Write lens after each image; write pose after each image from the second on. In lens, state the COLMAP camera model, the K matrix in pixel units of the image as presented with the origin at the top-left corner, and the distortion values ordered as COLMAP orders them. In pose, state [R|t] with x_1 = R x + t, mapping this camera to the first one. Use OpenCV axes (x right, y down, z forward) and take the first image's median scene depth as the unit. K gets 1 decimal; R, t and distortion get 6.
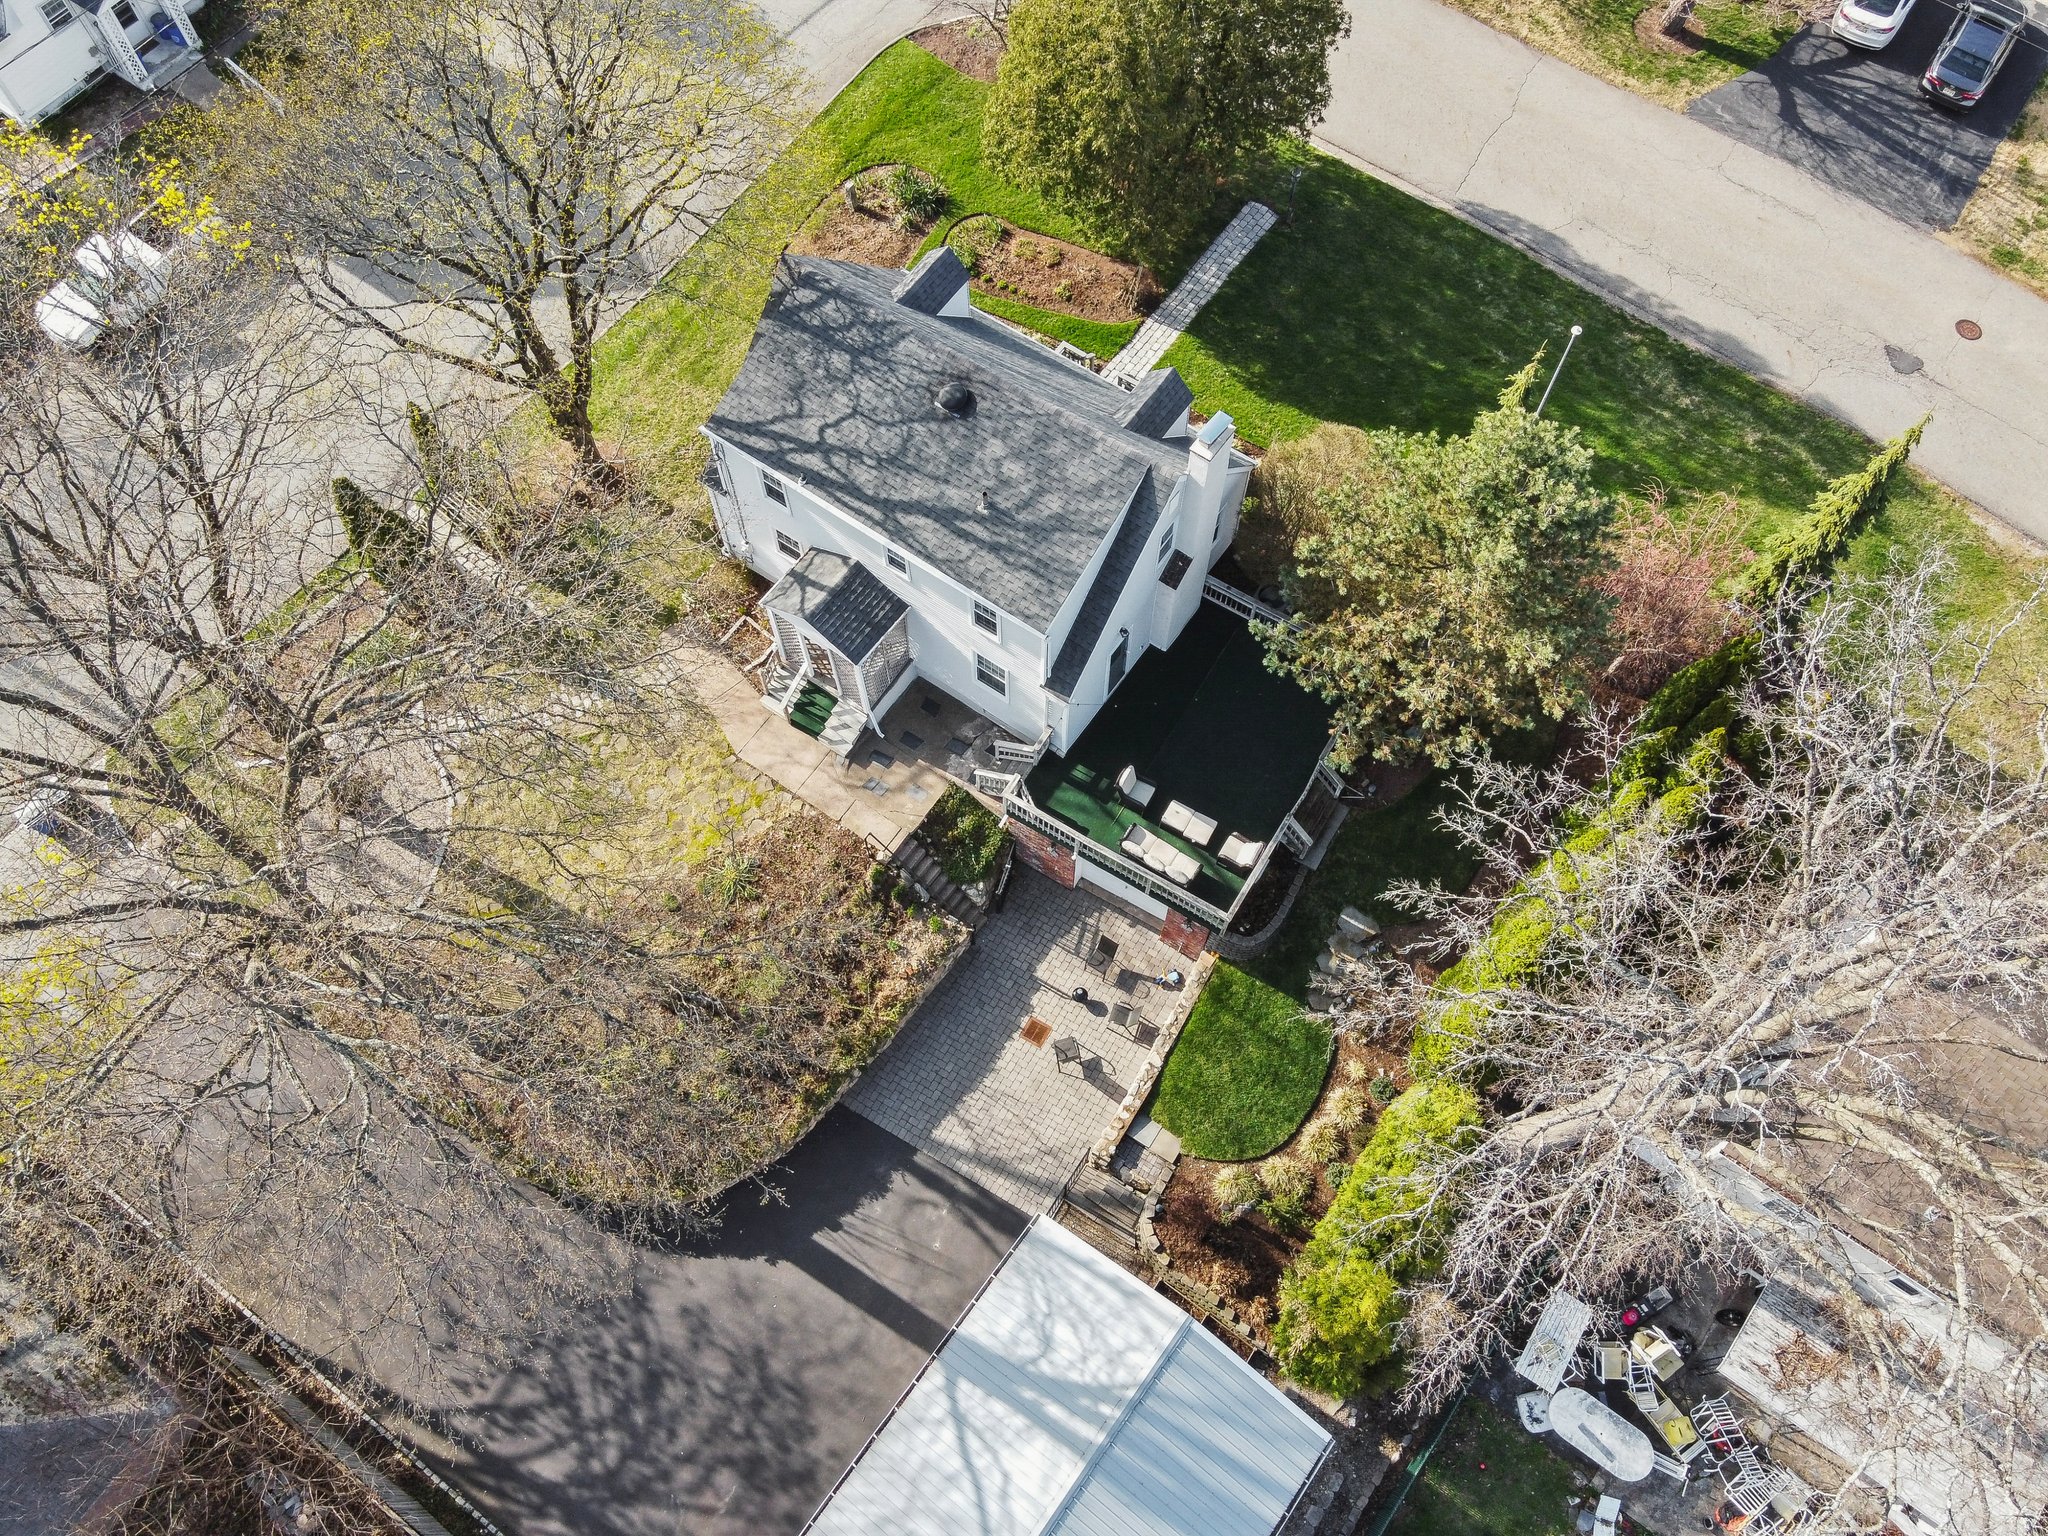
lens RADIAL K [[1583.5, 0, 1050.3], [0, 1583.5, 775.7], [0, 0, 1]] dist [0.002739, 0.013330]
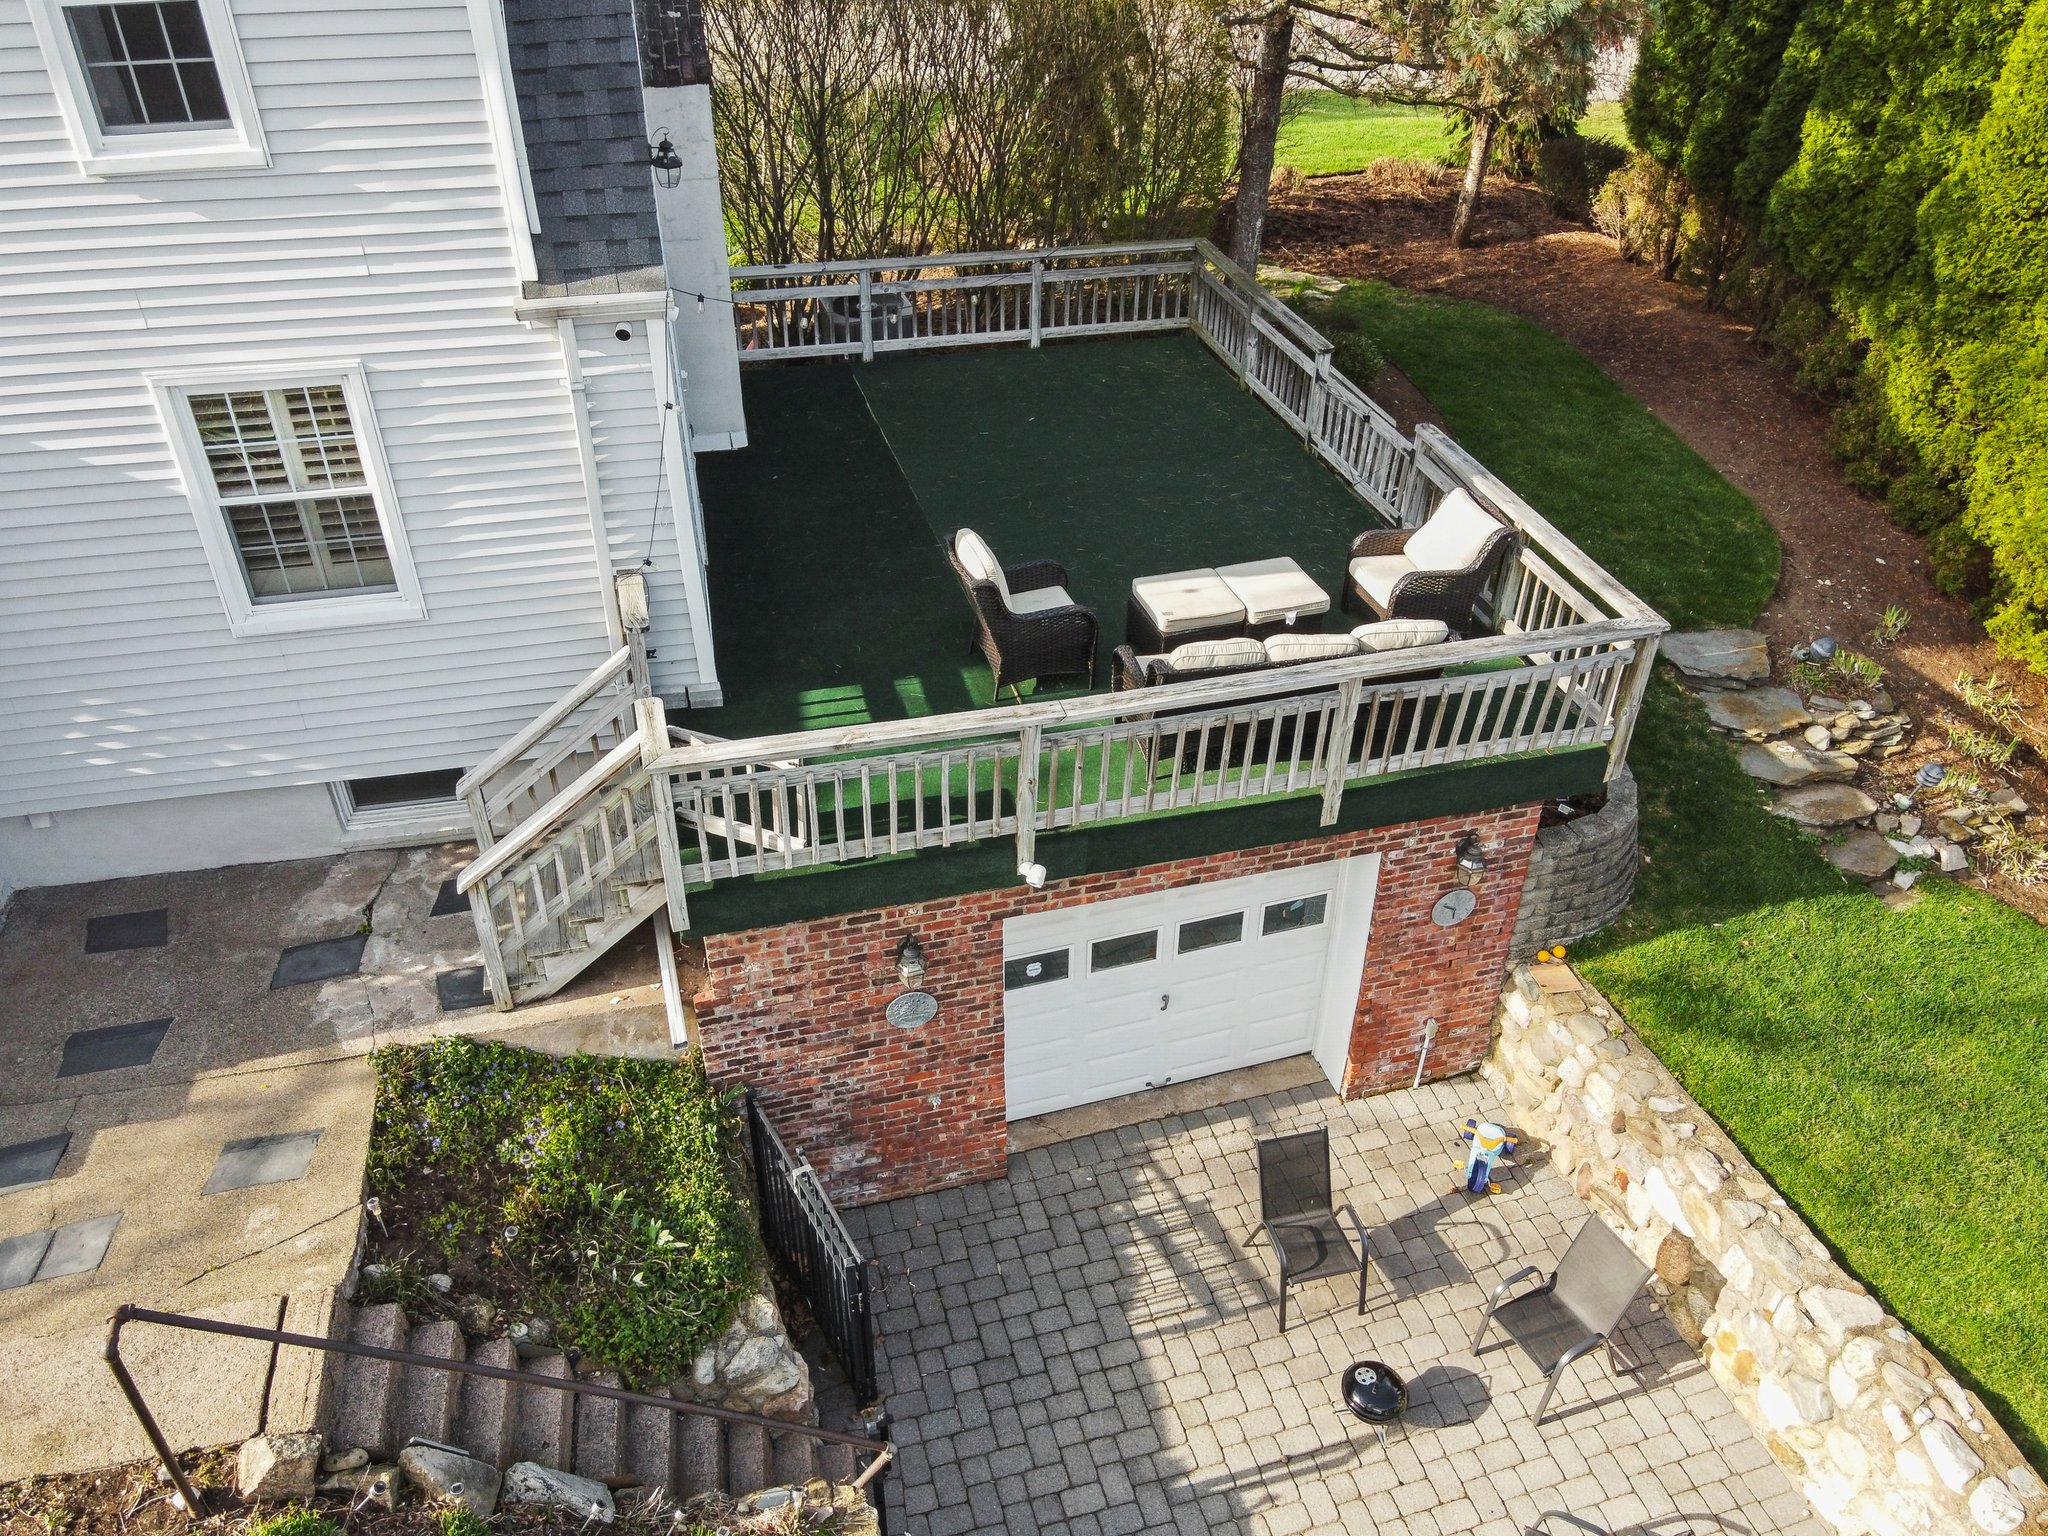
lens RADIAL K [[1583.5, 0, 1032.9], [0, 1583.5, 767.8], [0, 0, 1]] dist [0.002739, 0.013330]
pose [[0.683888, -0.436344, 0.584723, -0.119156], [0.661018, 0.709778, -0.243455, 0.097929], [-0.308794, 0.553008, 0.773840, 0.798127]]
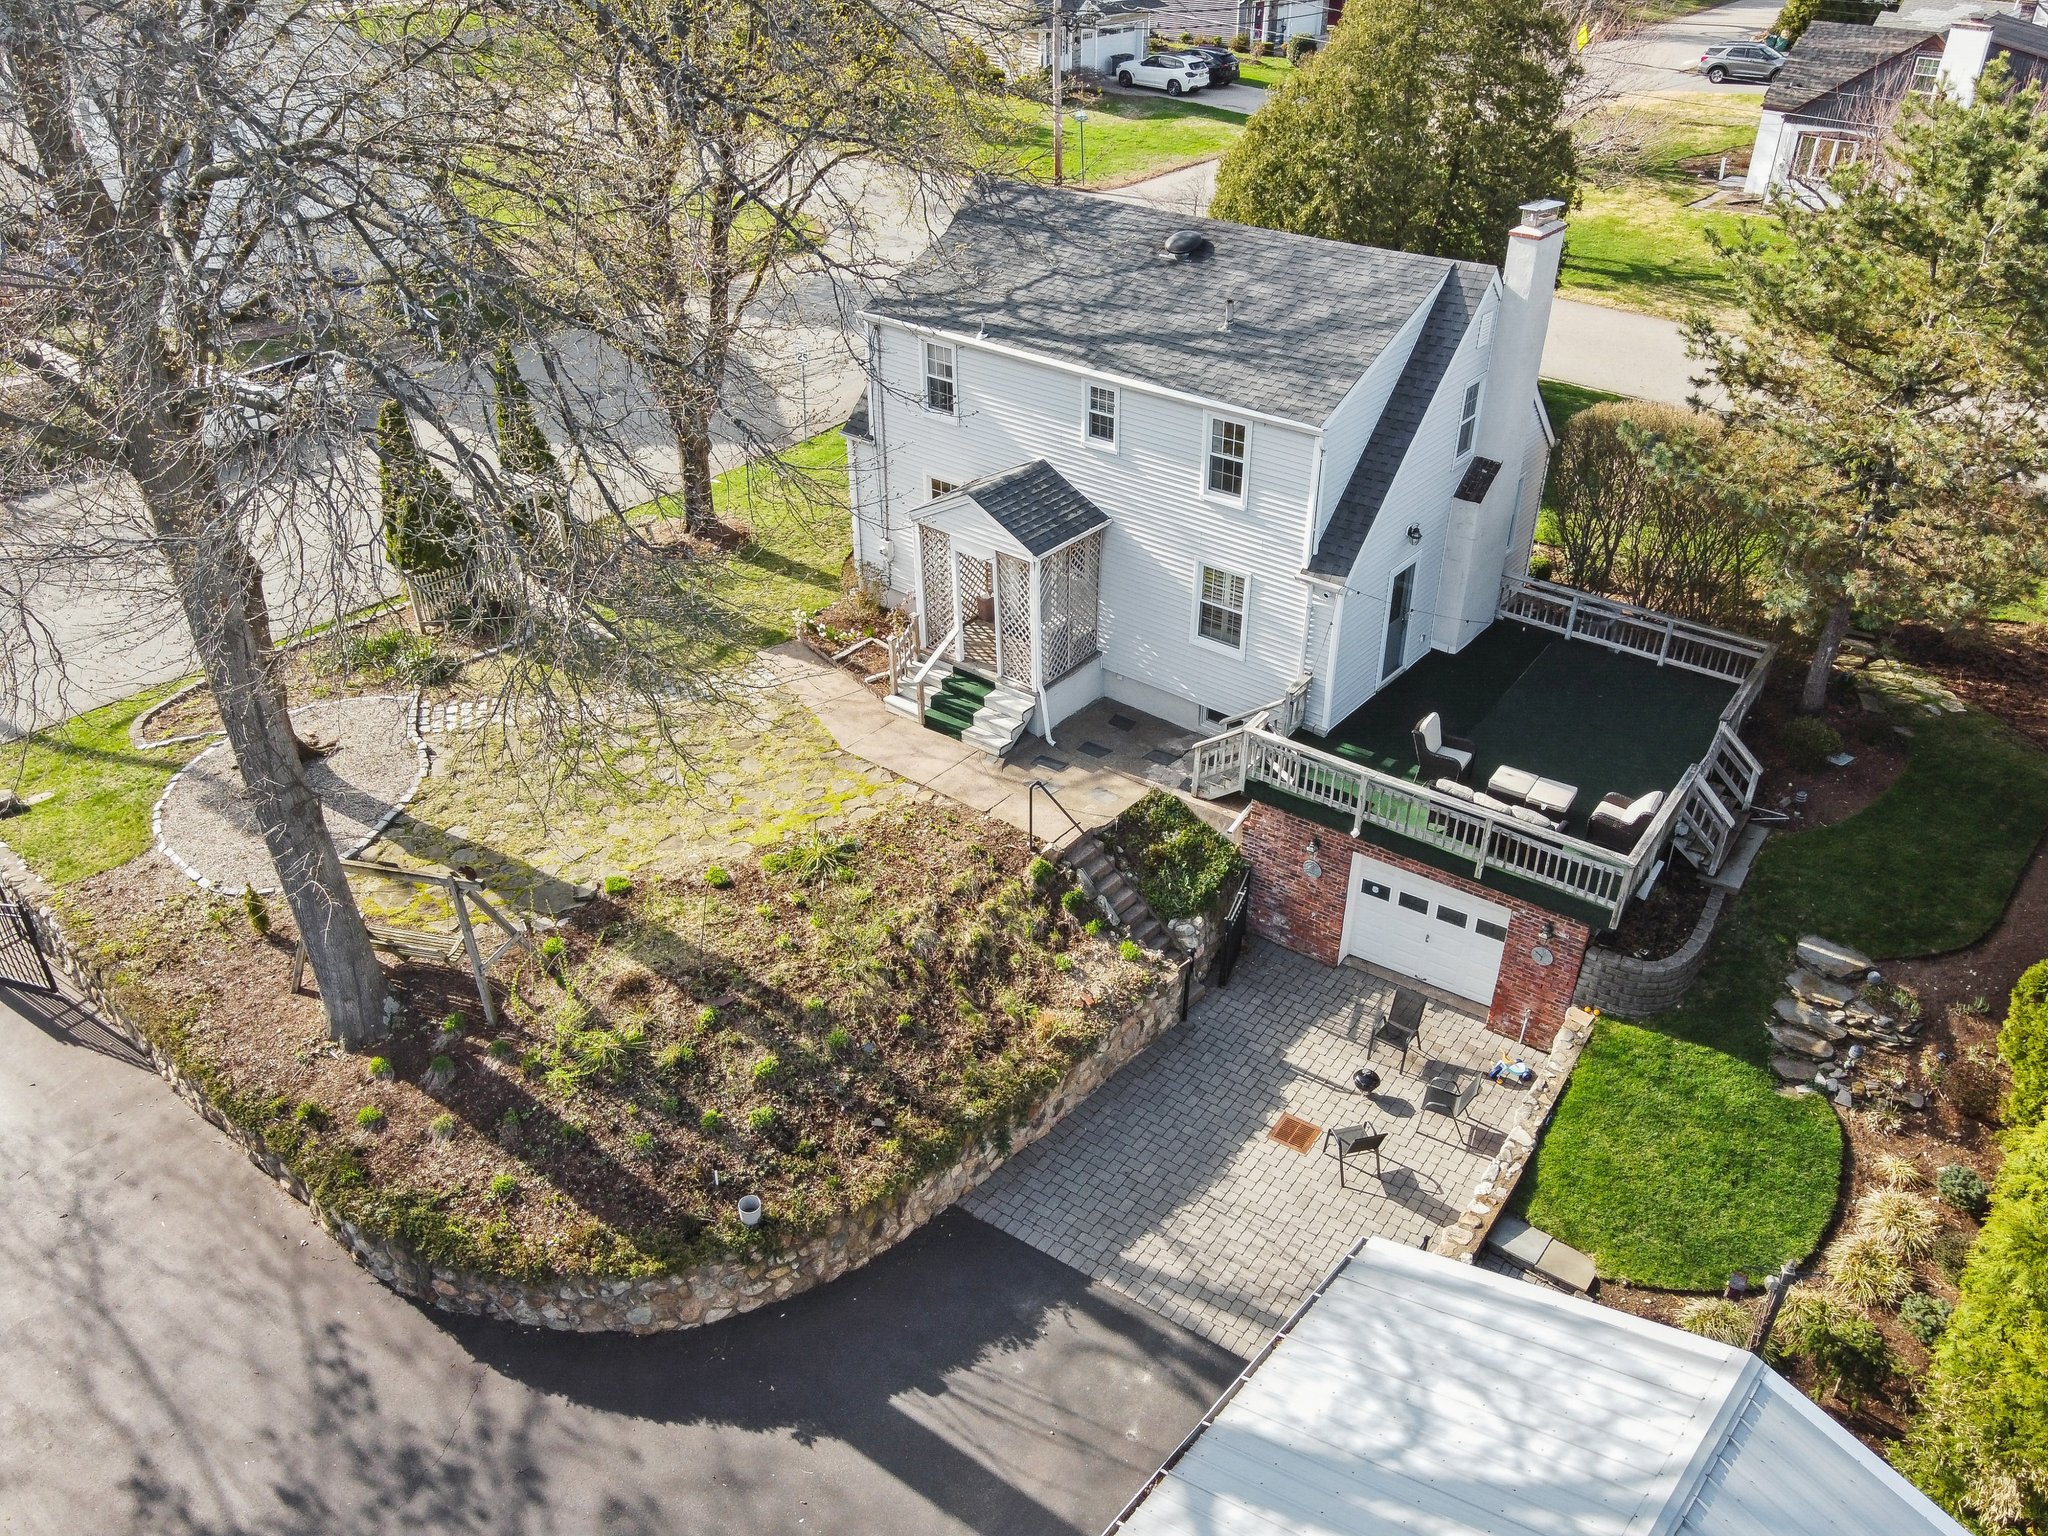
lens RADIAL K [[1583.5, 0, 1043.2], [0, 1583.5, 773.0], [0, 0, 1]] dist [0.002739, 0.013330]
pose [[0.997687, 0.021632, -0.064447, -0.068557], [-0.052514, 0.847265, -0.528569, 0.371580], [0.043170, 0.530730, 0.846441, 0.440499]]
